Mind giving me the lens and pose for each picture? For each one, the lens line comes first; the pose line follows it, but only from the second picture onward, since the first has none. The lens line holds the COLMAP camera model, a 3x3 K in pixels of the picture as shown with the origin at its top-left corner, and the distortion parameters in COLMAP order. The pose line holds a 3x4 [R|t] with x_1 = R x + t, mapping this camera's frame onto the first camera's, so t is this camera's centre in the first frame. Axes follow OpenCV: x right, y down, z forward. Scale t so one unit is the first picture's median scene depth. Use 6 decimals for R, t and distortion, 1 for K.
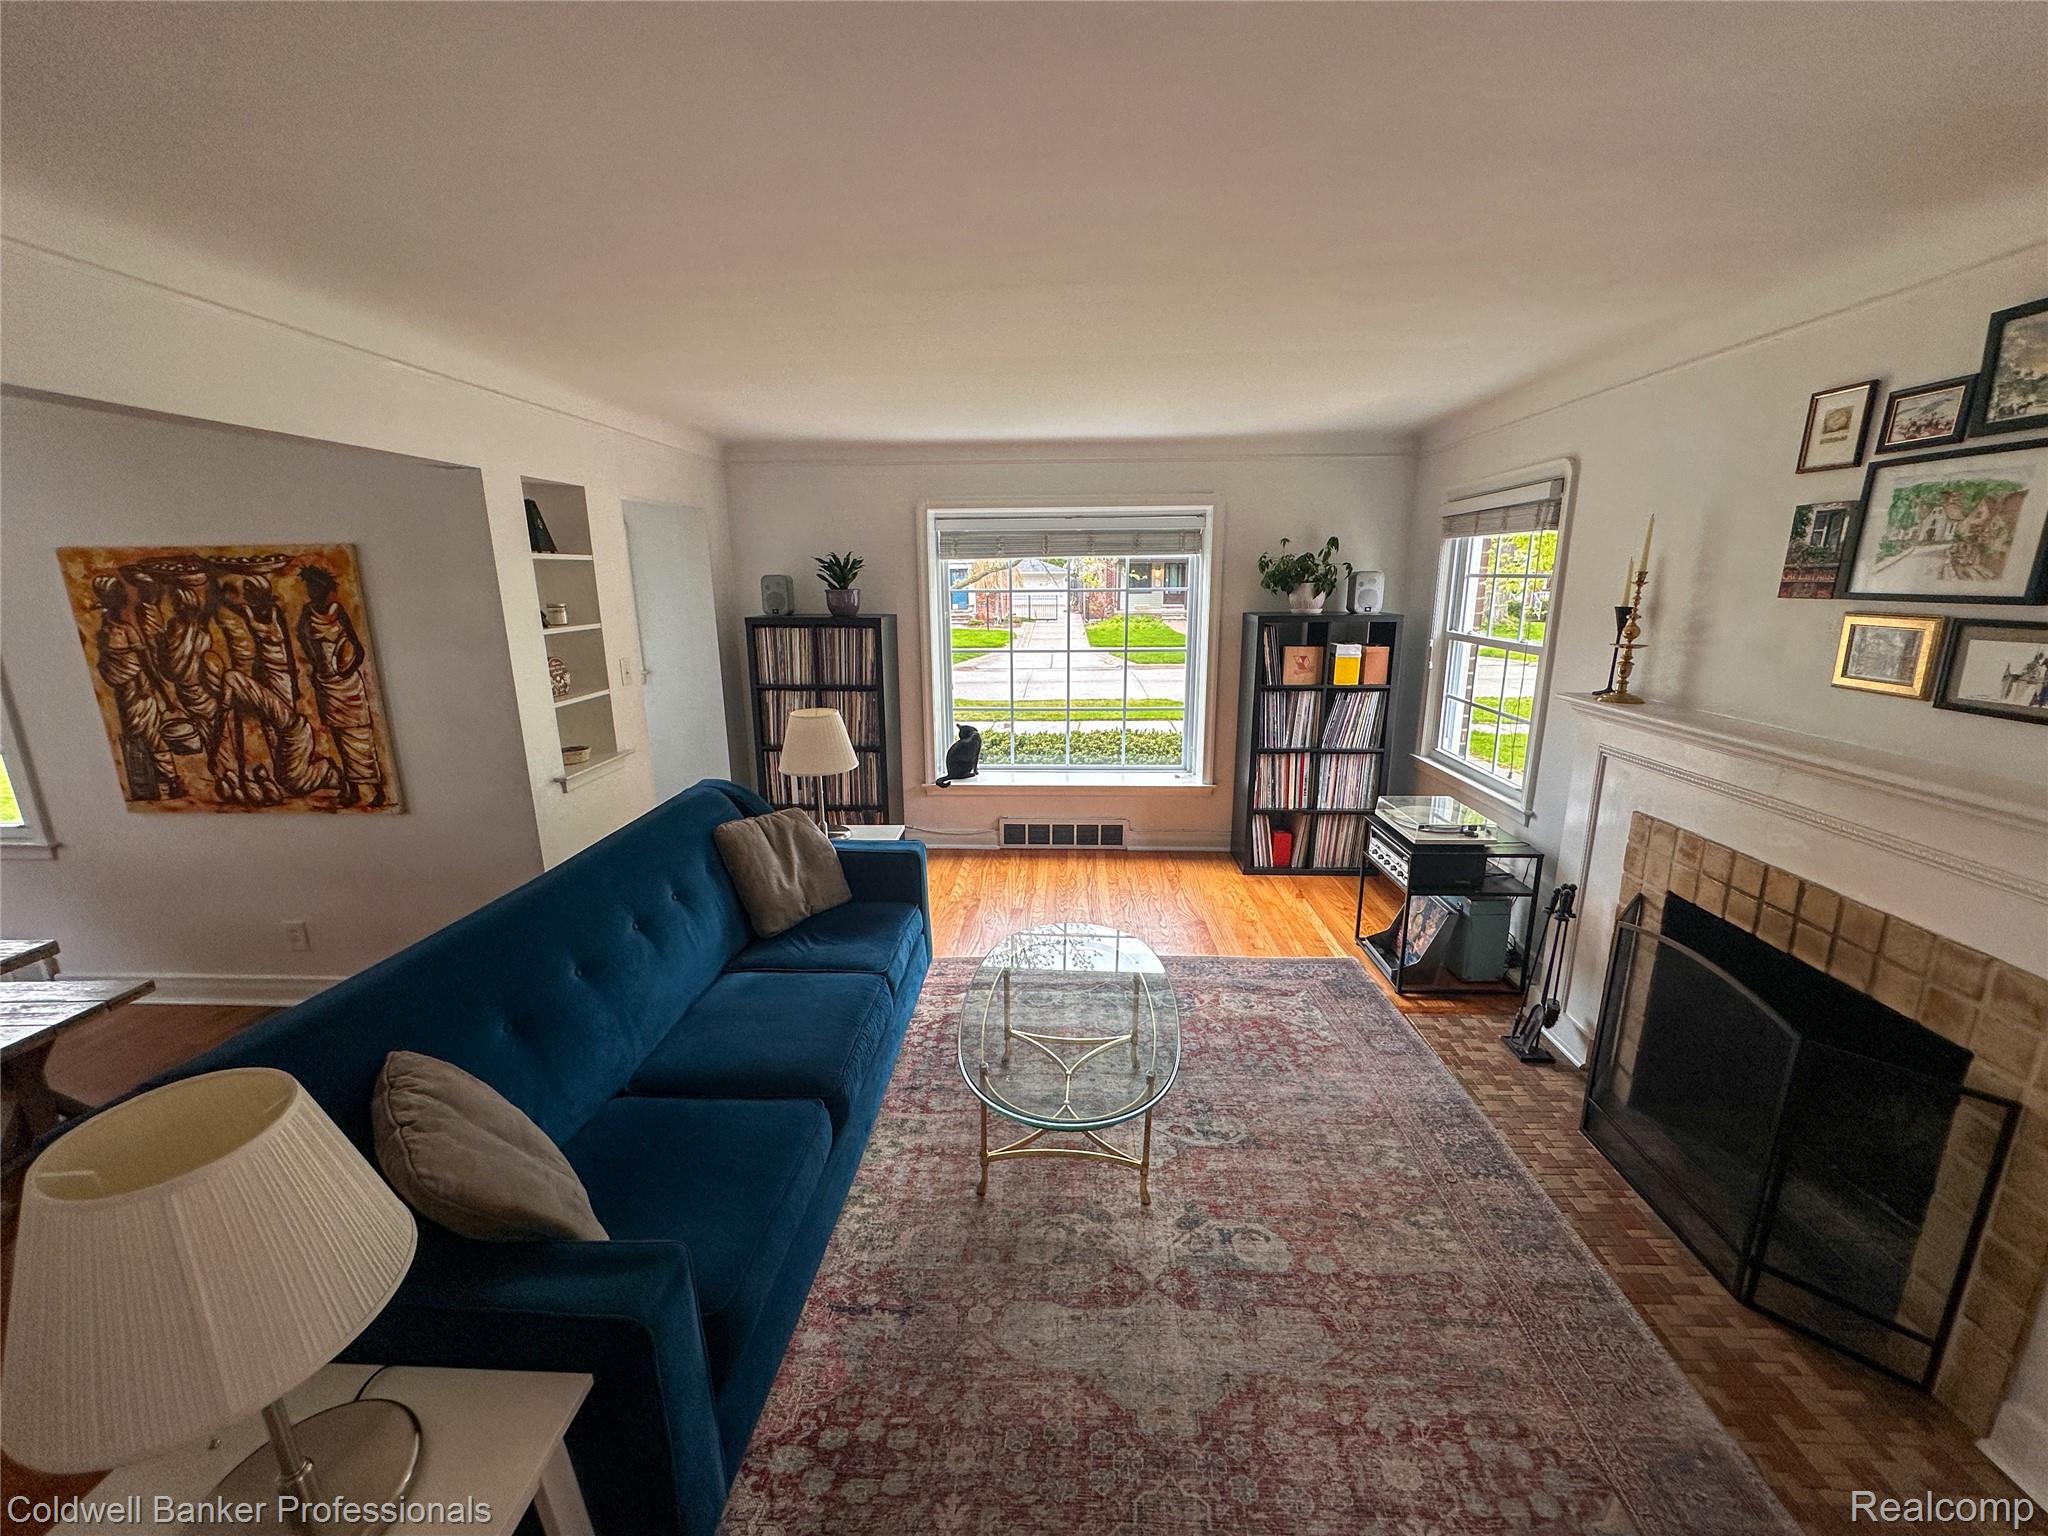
lens RADIAL K [[831.1, 0, 1026.7], [0, 831.1, 771.1], [0, 0, 1]] dist [-0.000549, -0.000084]
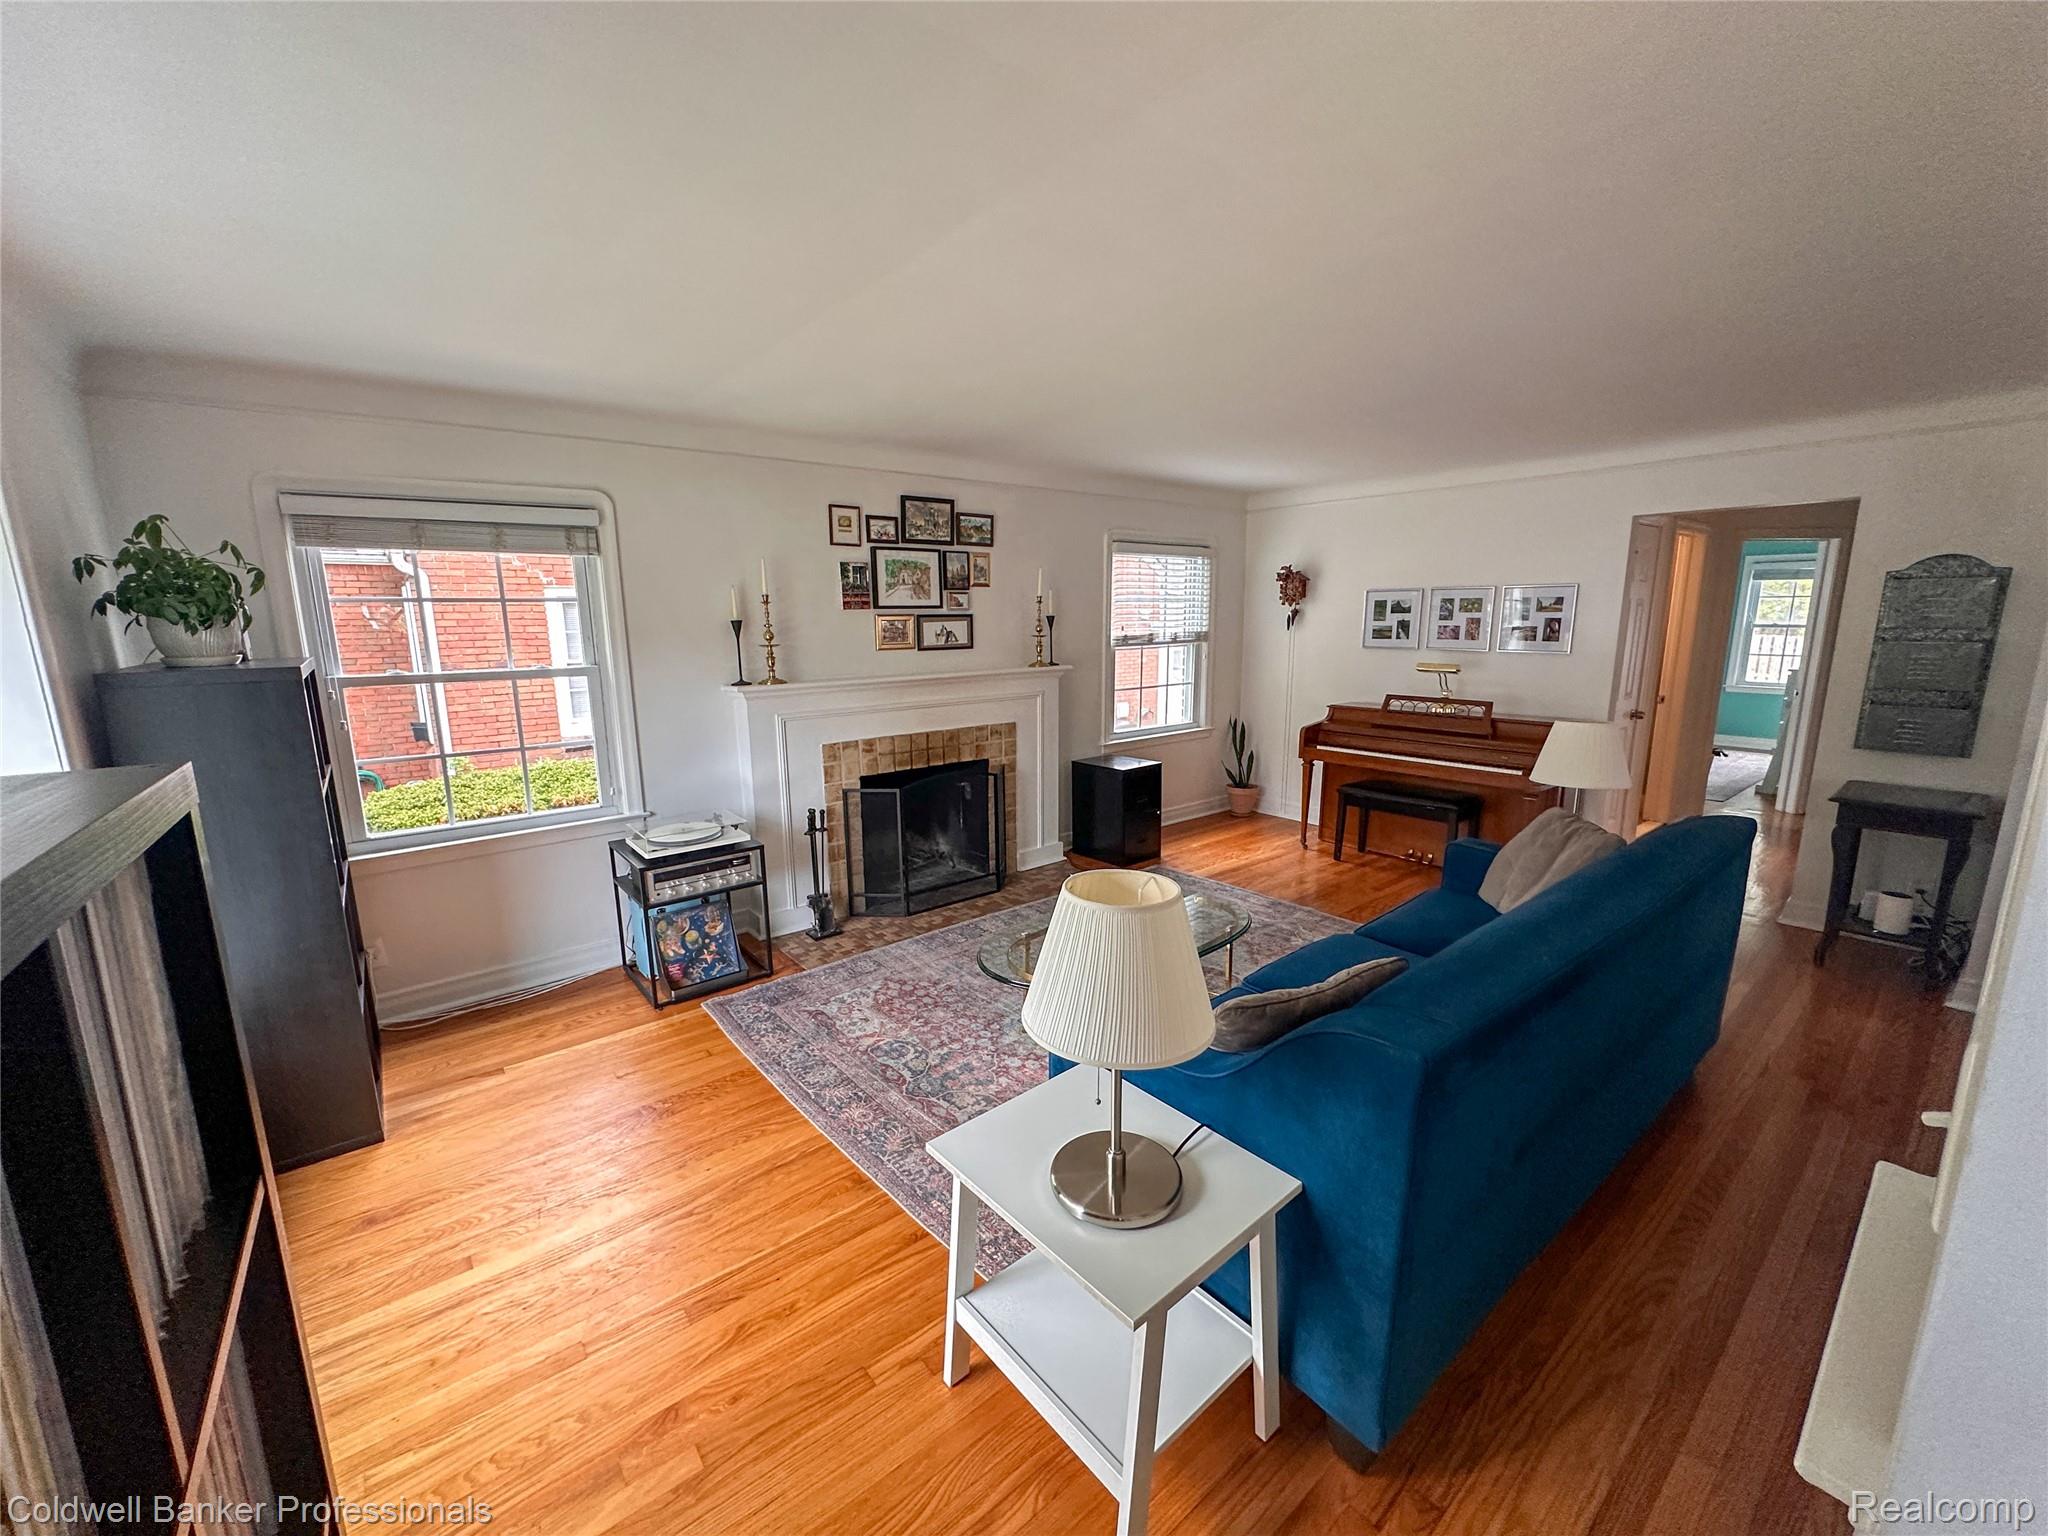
lens RADIAL K [[831.1, 0, 1026.3], [0, 831.1, 771.2], [0, 0, 1]] dist [-0.000549, -0.000084]
pose [[-0.674668, -0.125364, 0.727397, -0.865545], [0.185057, 0.925268, 0.331109, -0.450085], [-0.714546, 0.357999, -0.601049, 2.124311]]
